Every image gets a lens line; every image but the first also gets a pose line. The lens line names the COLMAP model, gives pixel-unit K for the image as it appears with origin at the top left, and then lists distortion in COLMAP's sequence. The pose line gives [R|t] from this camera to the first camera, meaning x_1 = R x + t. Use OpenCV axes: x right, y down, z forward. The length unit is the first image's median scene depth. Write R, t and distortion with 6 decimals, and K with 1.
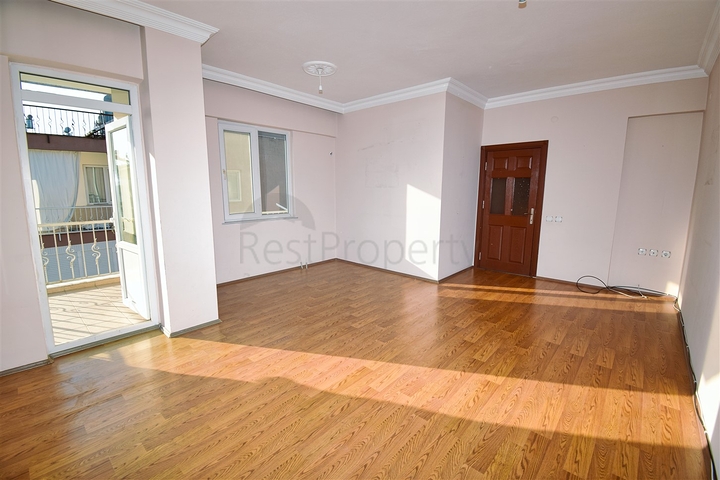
lens RADIAL K [[319.4, 0, 360.9], [0, 319.4, 236.2], [0, 0, 1]] dist [-0.005816, -0.005743]
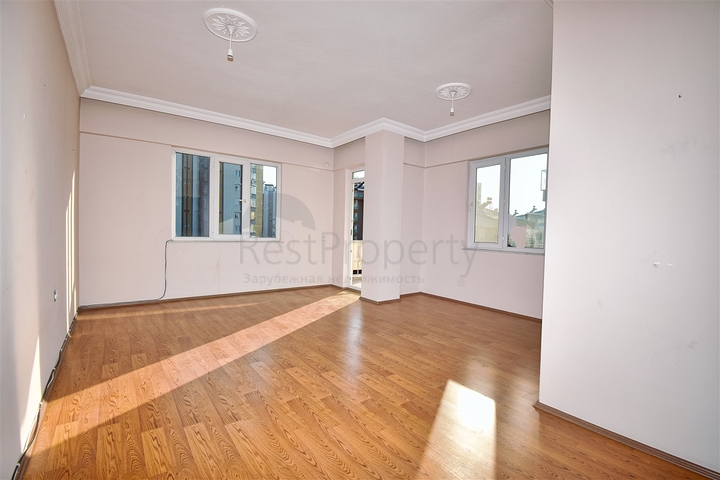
lens RADIAL K [[319.4, 0, 360.1], [0, 319.4, 242.0], [0, 0, 1]] dist [-0.005816, -0.005743]
pose [[-0.180052, 0.026719, -0.983294, 1.280677], [-0.180355, 0.981788, 0.059703, -0.111706], [0.966982, 0.188092, -0.171954, 1.399838]]
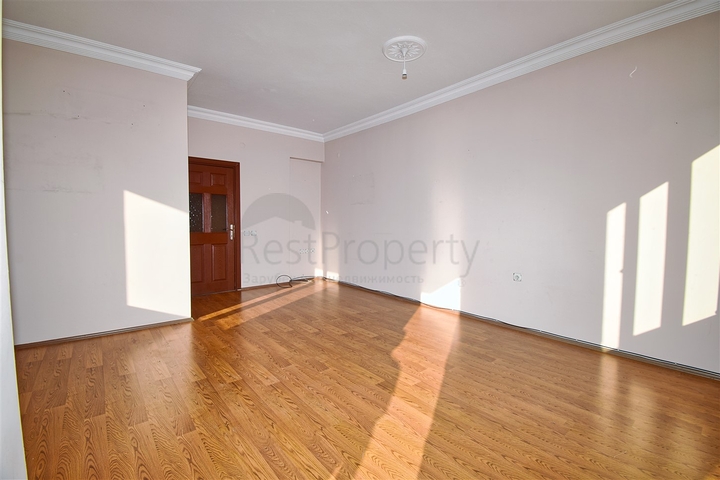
lens RADIAL K [[319.4, 0, 363.6], [0, 319.4, 235.2], [0, 0, 1]] dist [-0.005816, -0.005743]
pose [[0.133975, -0.043093, 0.990047, -0.807226], [0.144845, 0.989176, 0.023454, -0.027087], [-0.980342, 0.140261, 0.138767, 0.804795]]
